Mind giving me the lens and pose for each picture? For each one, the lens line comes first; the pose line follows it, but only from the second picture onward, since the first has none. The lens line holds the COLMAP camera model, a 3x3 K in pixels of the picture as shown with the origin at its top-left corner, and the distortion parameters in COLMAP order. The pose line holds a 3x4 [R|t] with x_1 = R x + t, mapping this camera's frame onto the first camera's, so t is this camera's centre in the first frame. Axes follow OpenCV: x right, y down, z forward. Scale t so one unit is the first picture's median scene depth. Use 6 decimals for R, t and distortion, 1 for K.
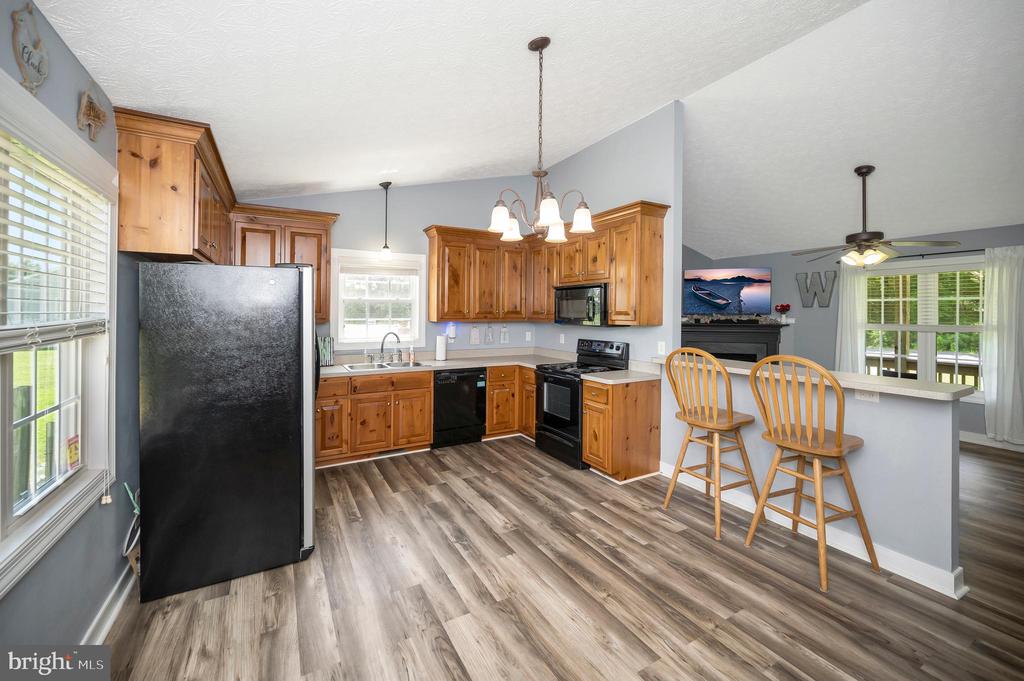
lens RADIAL K [[408.5, 0, 511.7], [0, 408.5, 316.1], [0, 0, 1]] dist [0.001091, 0.000106]
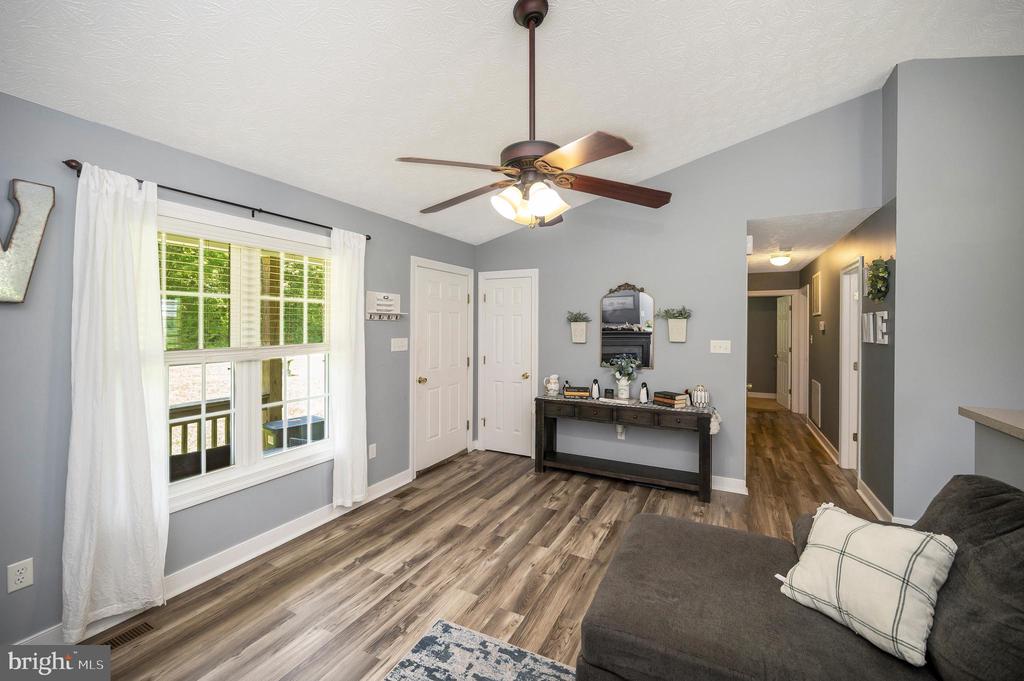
lens RADIAL K [[414.1, 0, 535.7], [0, 414.1, 323.1], [0, 0, 1]] dist [0.000038, -0.000019]
pose [[-0.572699, -0.010404, 0.819700, 0.504118], [-0.002820, 0.999939, 0.010721, -0.024028], [-0.819761, 0.003828, -0.572693, 1.346931]]
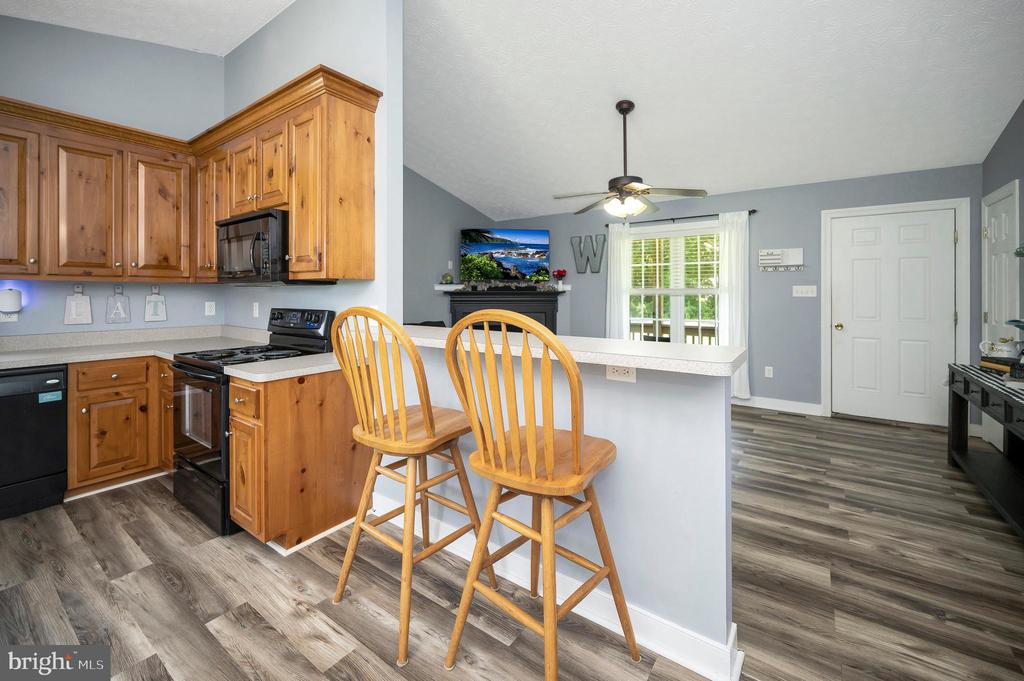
lens RADIAL K [[419.9, 0, 512.2], [0, 419.9, 296.8], [0, 0, 1]] dist [0.000208, -0.000085]
pose [[0.908175, -0.009066, 0.418493, 0.271298], [0.008664, 0.999958, 0.002862, 0.045996], [-0.418502, 0.001027, 0.908216, 0.293574]]
